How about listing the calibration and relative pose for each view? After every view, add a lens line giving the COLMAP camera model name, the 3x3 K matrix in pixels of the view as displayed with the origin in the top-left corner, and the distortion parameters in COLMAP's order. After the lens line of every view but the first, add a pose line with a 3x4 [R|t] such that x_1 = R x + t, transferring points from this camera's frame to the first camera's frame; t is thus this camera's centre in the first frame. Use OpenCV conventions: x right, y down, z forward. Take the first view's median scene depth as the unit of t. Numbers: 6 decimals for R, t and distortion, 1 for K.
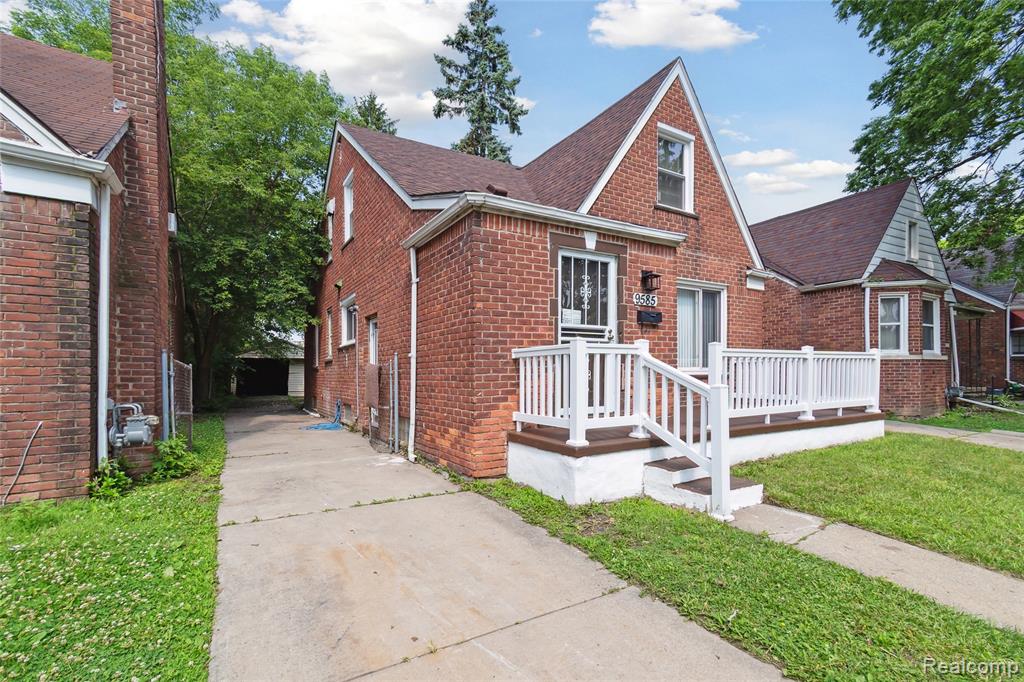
lens RADIAL K [[475.9, 0, 511.0], [0, 475.9, 368.8], [0, 0, 1]] dist [0.003948, 0.000399]
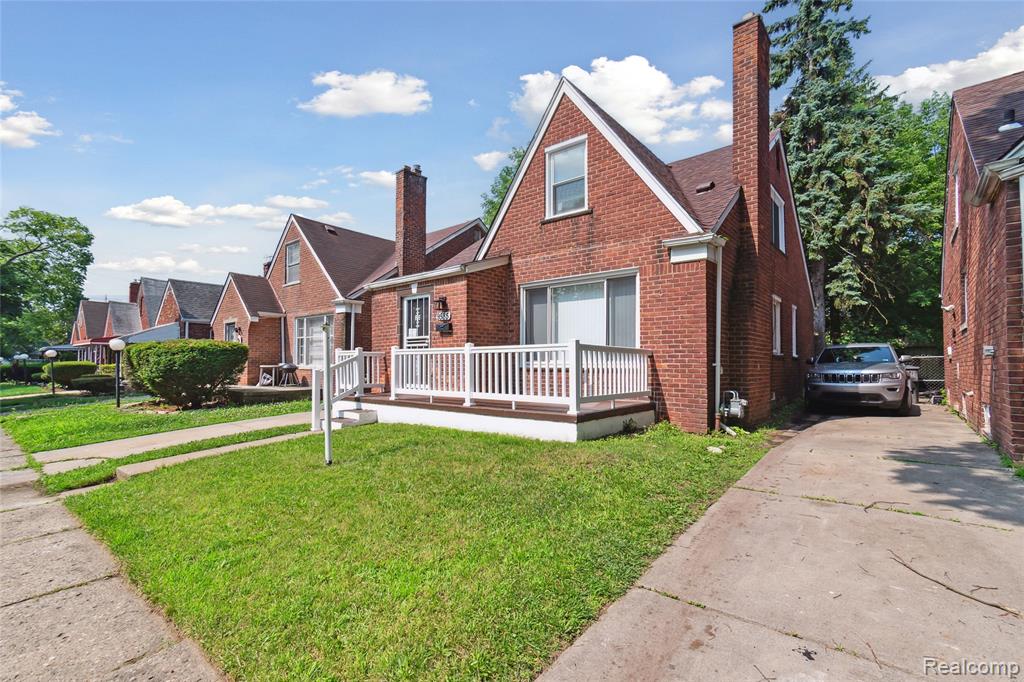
lens RADIAL K [[456.6, 0, 513.4], [0, 456.6, 355.3], [0, 0, 1]] dist [-0.000896, 0.000059]
pose [[0.330557, -0.012261, -0.943707, 1.850267], [0.002653, 0.999924, -0.012062, -0.003374], [0.943782, 0.001484, 0.330564, 0.782866]]
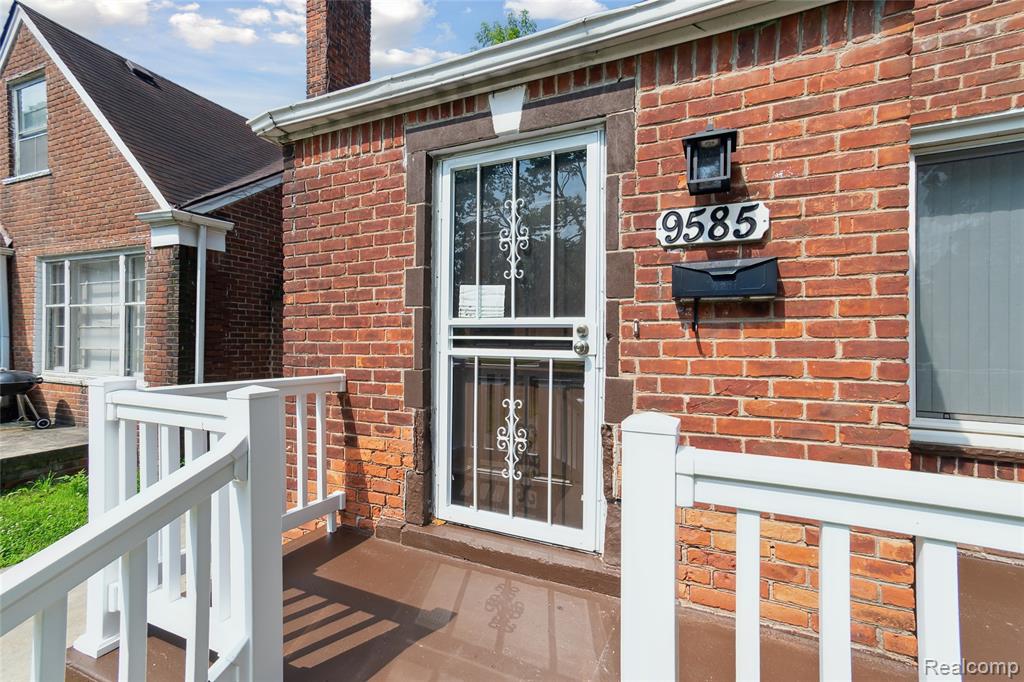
lens RADIAL K [[458.5, 0, 514.3], [0, 458.5, 336.1], [0, 0, 1]] dist [0.003453, 0.000661]
pose [[0.567116, 0.003703, -0.823630, 0.490903], [-0.007653, 0.999970, -0.000773, -0.076388], [0.823603, 0.006742, 0.567127, 0.776379]]
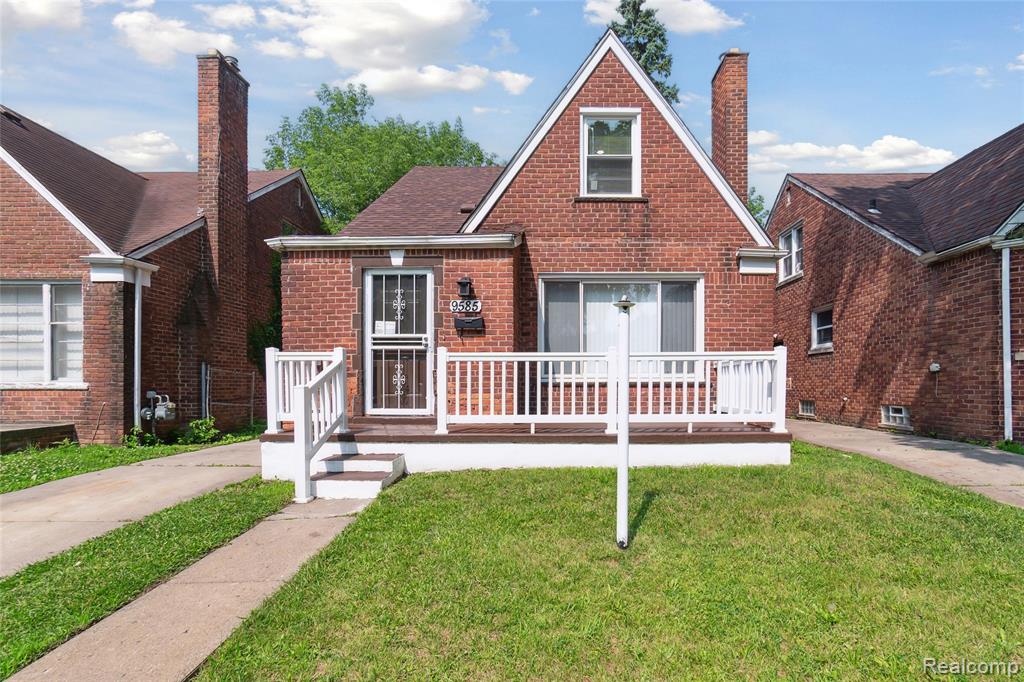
lens RADIAL K [[503.5, 0, 540.4], [0, 503.5, 381.9], [0, 0, 1]] dist [-0.010884, 0.000642]
pose [[0.847636, 0.006032, -0.530544, 1.064603], [-0.001811, 0.999962, 0.008476, 0.008851], [0.530575, -0.006224, 0.847615, 0.179864]]
